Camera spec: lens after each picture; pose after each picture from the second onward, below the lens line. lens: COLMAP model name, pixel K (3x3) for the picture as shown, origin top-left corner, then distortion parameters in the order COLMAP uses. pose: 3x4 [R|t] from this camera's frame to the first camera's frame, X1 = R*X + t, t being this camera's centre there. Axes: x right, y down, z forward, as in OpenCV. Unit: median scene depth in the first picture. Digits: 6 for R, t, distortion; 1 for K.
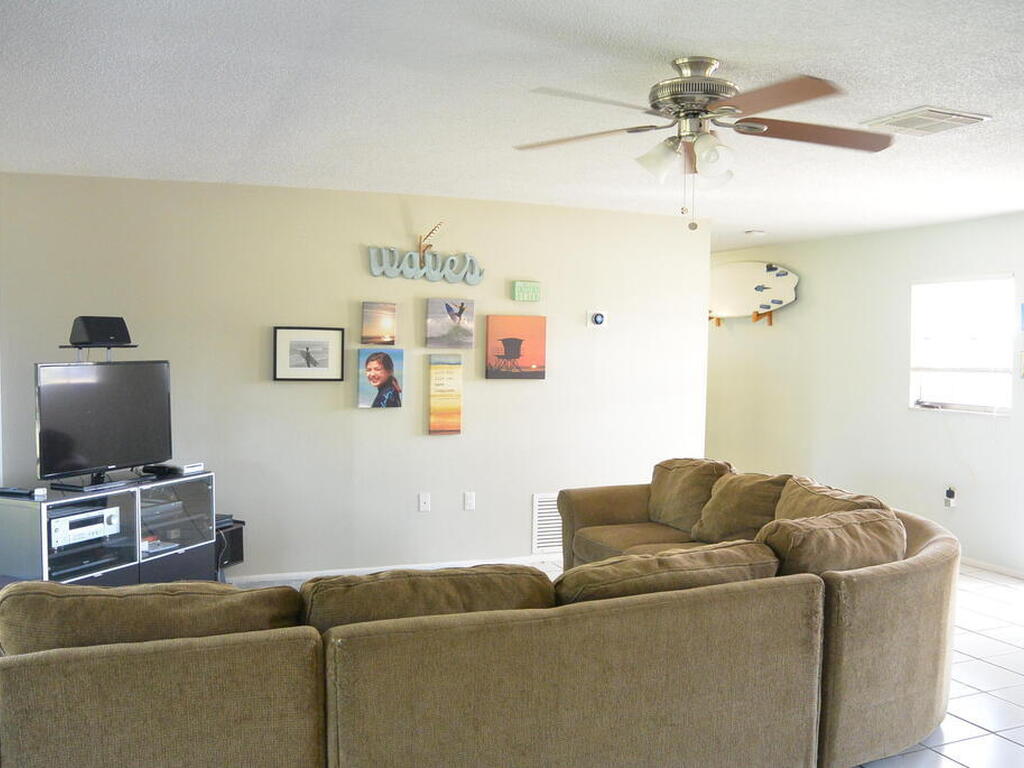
lens RADIAL K [[973.3, 0, 505.7], [0, 973.3, 404.4], [0, 0, 1]] dist [-0.156211, 0.095341]
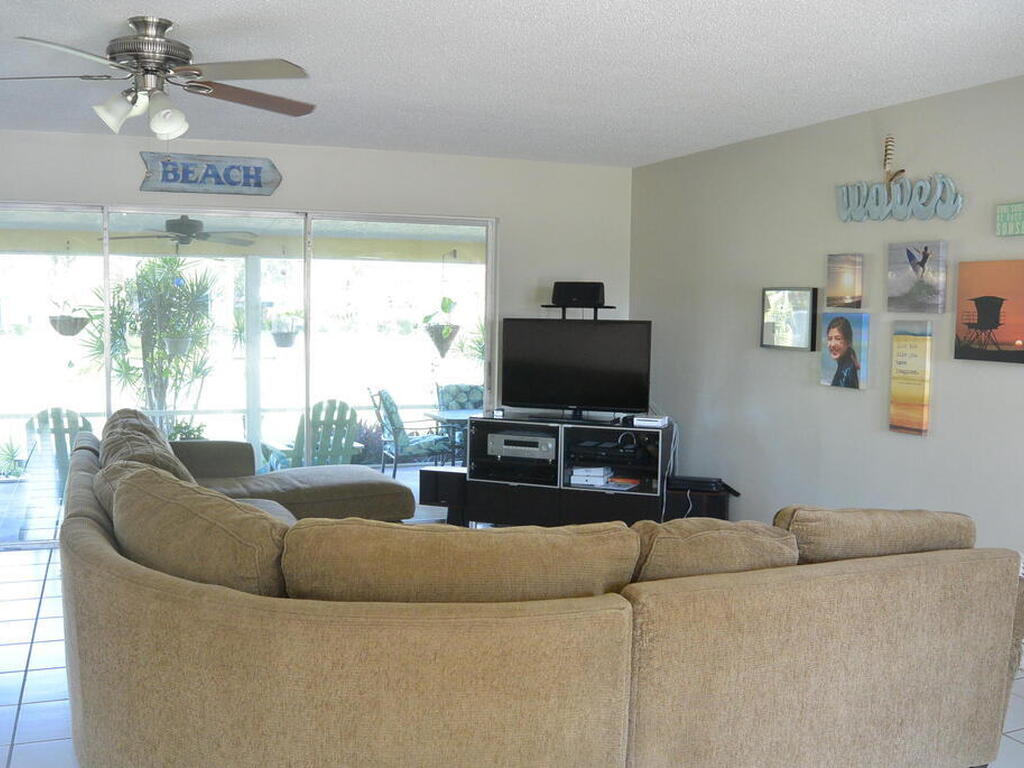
lens RADIAL K [[973.3, 0, 505.7], [0, 973.3, 404.4], [0, 0, 1]] dist [-0.156211, 0.095341]
pose [[0.011429, 0.079795, -0.996746, 0.640219], [-0.082117, 0.993519, 0.078595, -0.021393], [0.996557, 0.080951, 0.017908, 0.708968]]
